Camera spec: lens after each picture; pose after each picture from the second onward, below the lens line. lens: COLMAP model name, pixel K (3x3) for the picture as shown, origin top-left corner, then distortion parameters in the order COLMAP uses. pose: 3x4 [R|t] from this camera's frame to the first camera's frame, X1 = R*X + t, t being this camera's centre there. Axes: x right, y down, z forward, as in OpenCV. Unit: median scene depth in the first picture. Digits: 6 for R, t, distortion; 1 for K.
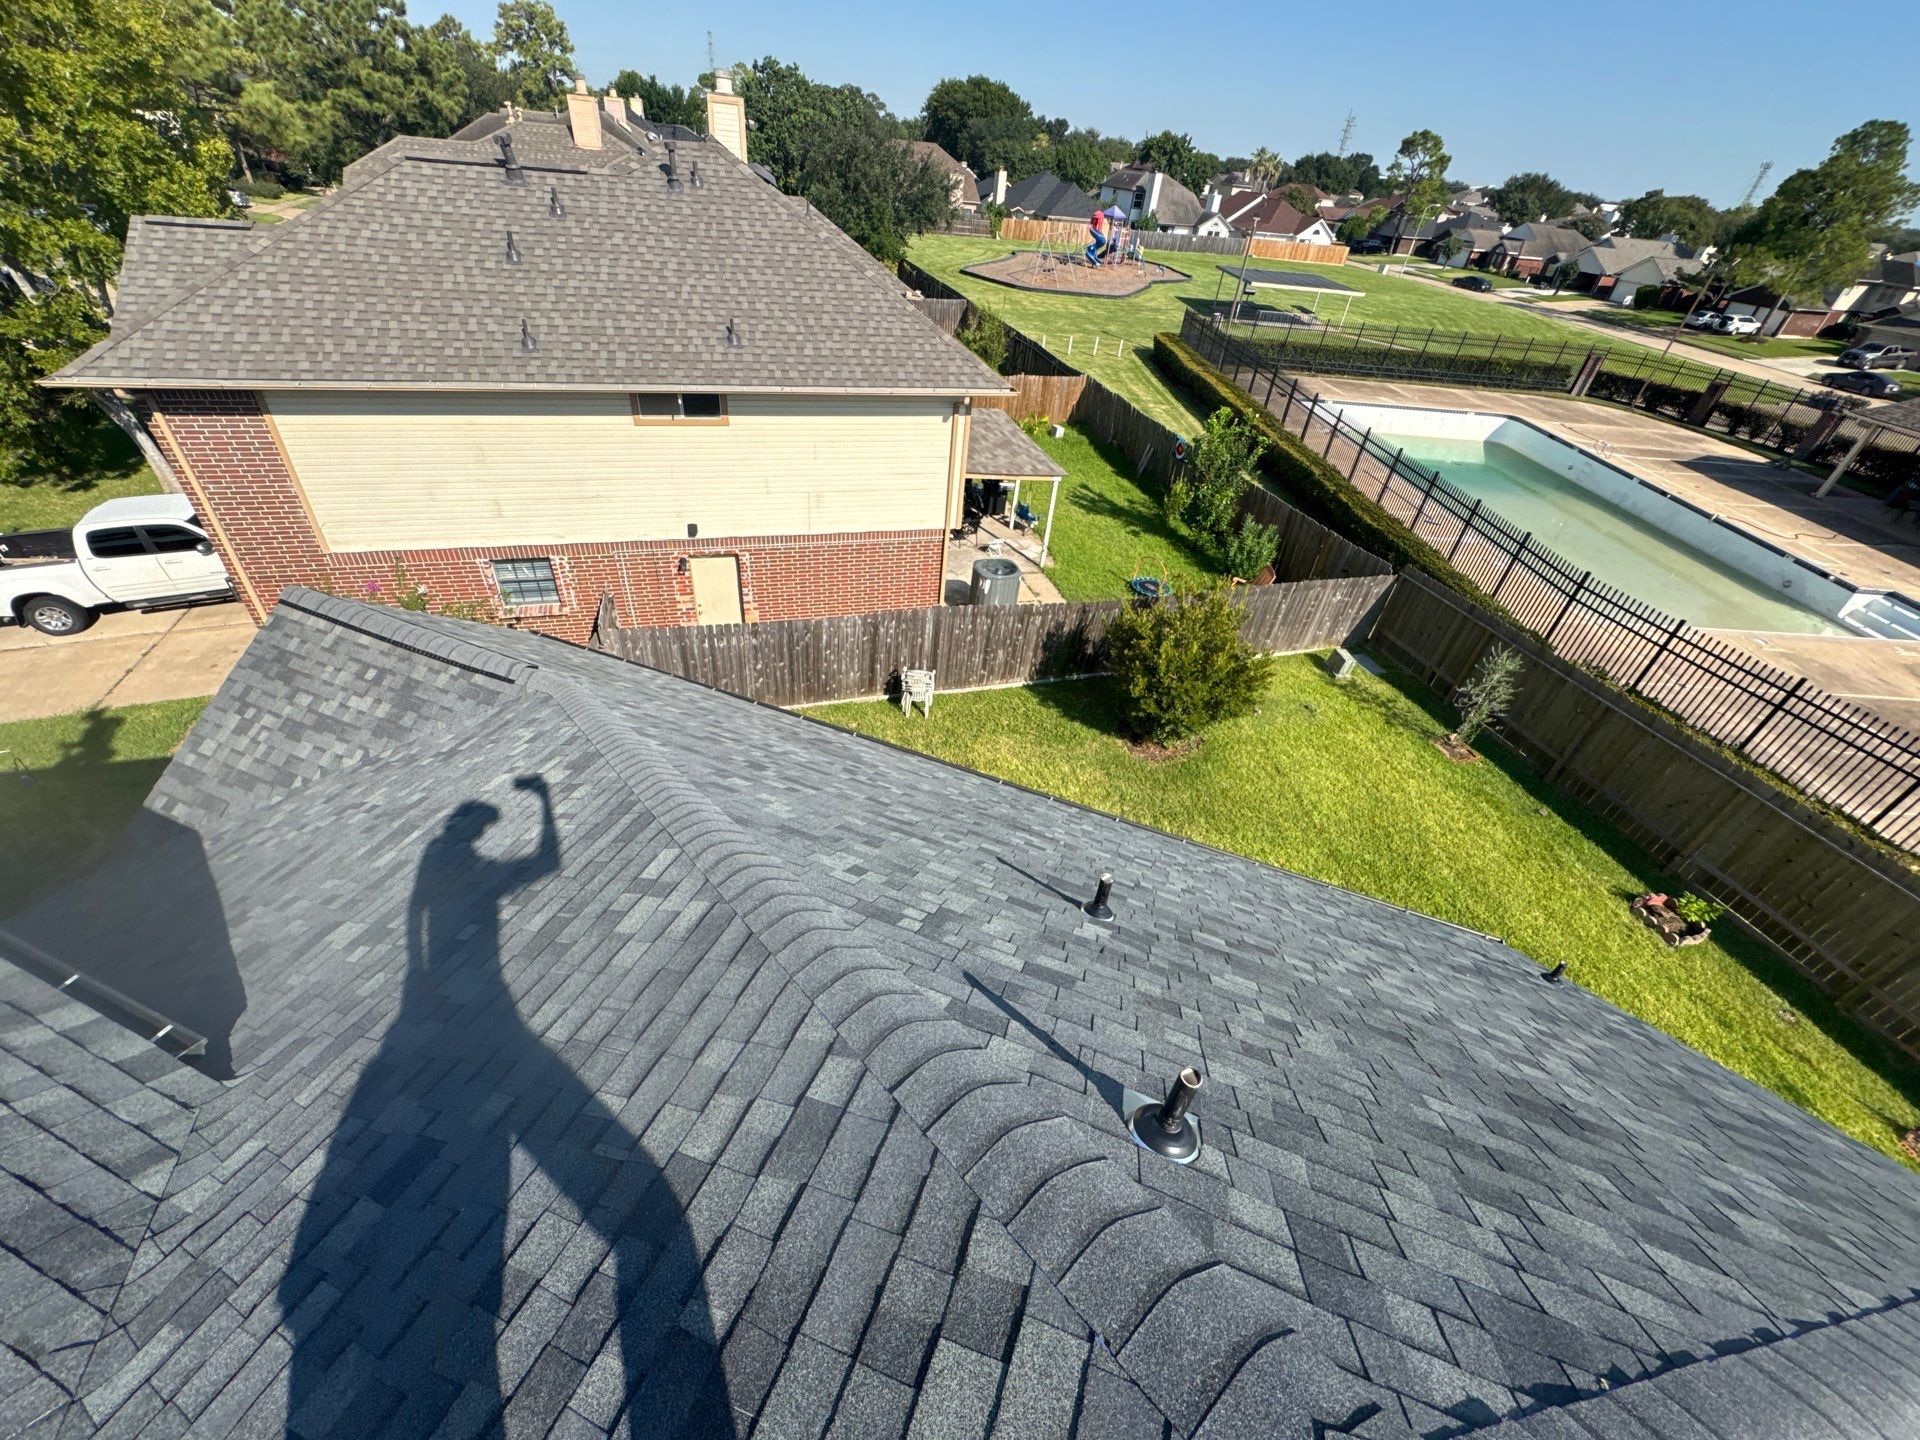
lens RADIAL K [[765.2, 0, 960.0], [0, 765.2, 720.0], [0, 0, 1]] dist [-0.001941, -0.000127]
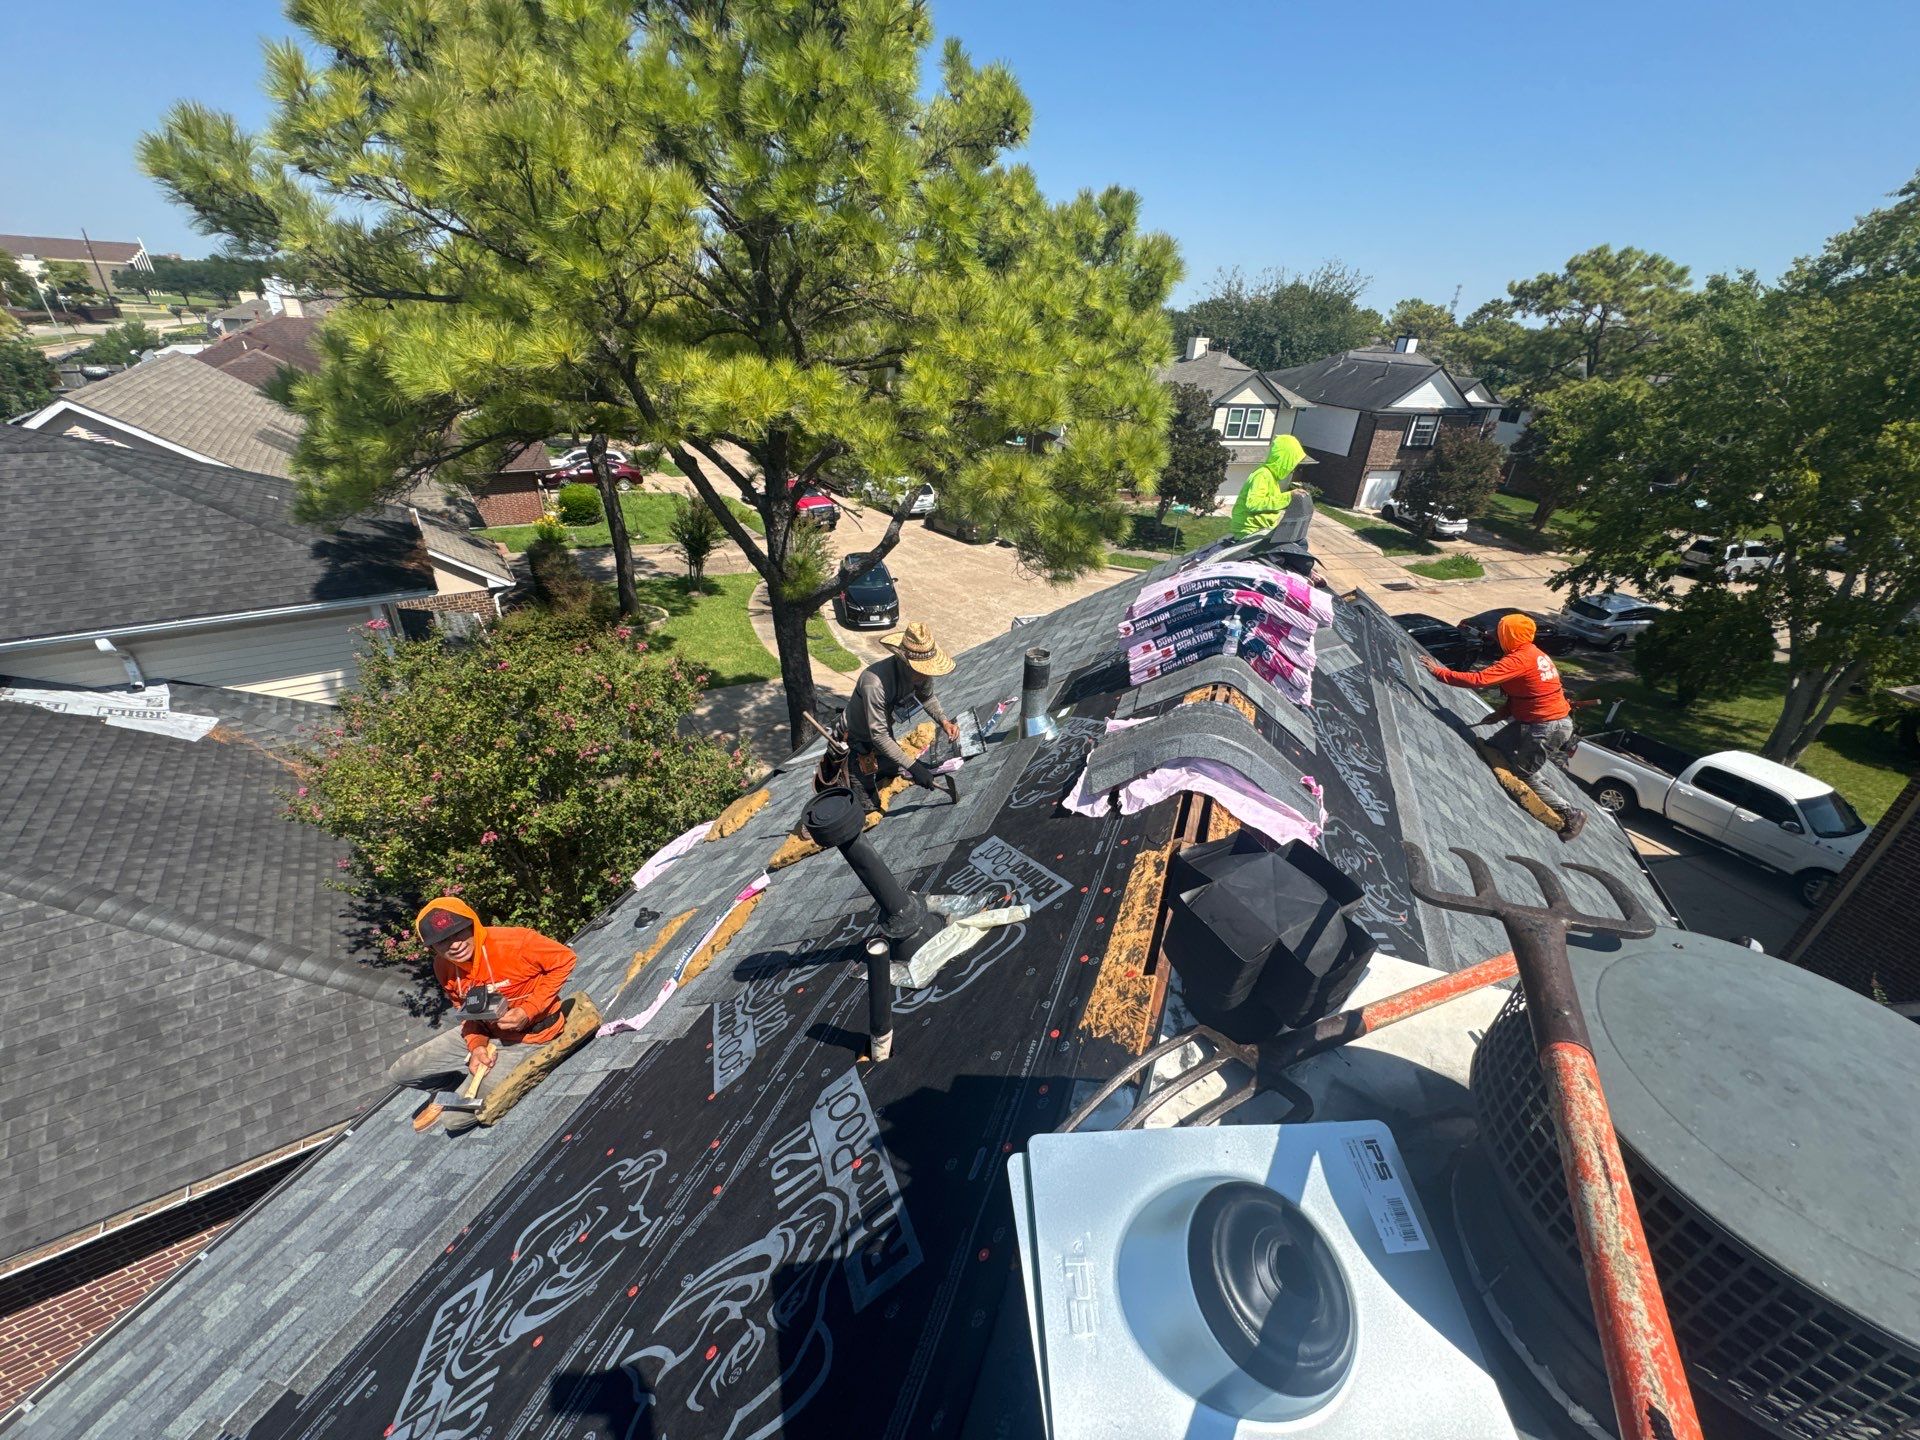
lens RADIAL K [[768.7, 0, 956.7], [0, 768.7, 716.6], [0, 0, 1]] dist [-0.001345, -0.000557]
pose [[-0.007540, 0.391617, -0.920097, -0.106175], [-0.643532, 0.702366, 0.304218, 0.075990], [0.765382, 0.594406, 0.246722, -0.188385]]
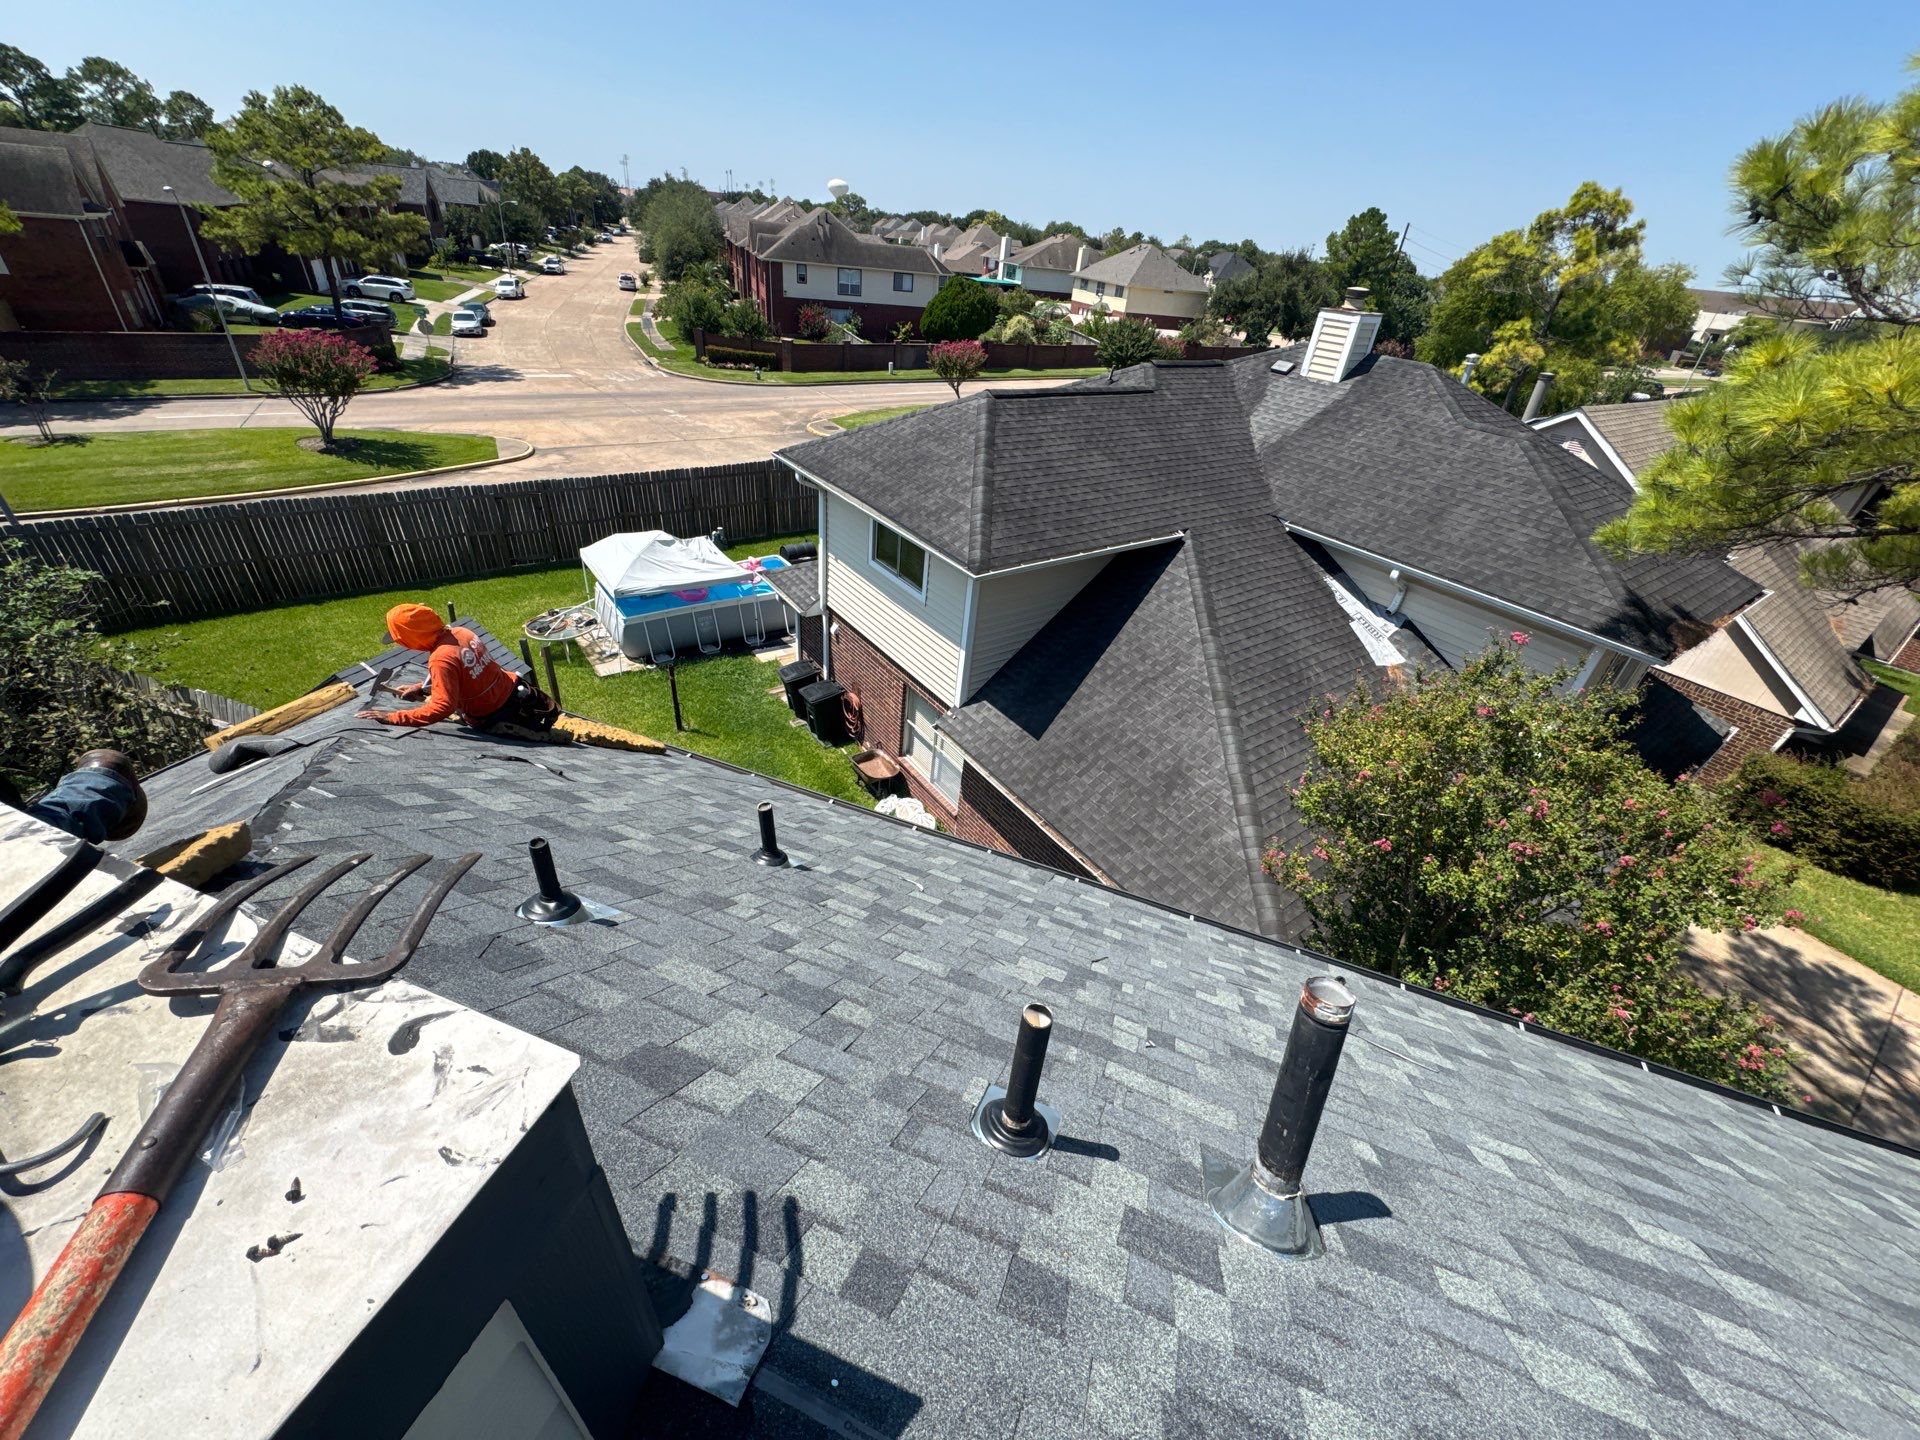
lens RADIAL K [[762.5, 0, 957.9], [0, 762.5, 720.3], [0, 0, 1]] dist [-0.001717, 0.000078]
pose [[-0.984620, -0.143173, -0.100120, -0.197254], [-0.143025, 0.331473, 0.932561, 0.048487], [-0.100331, 0.932538, -0.346853, -0.137699]]
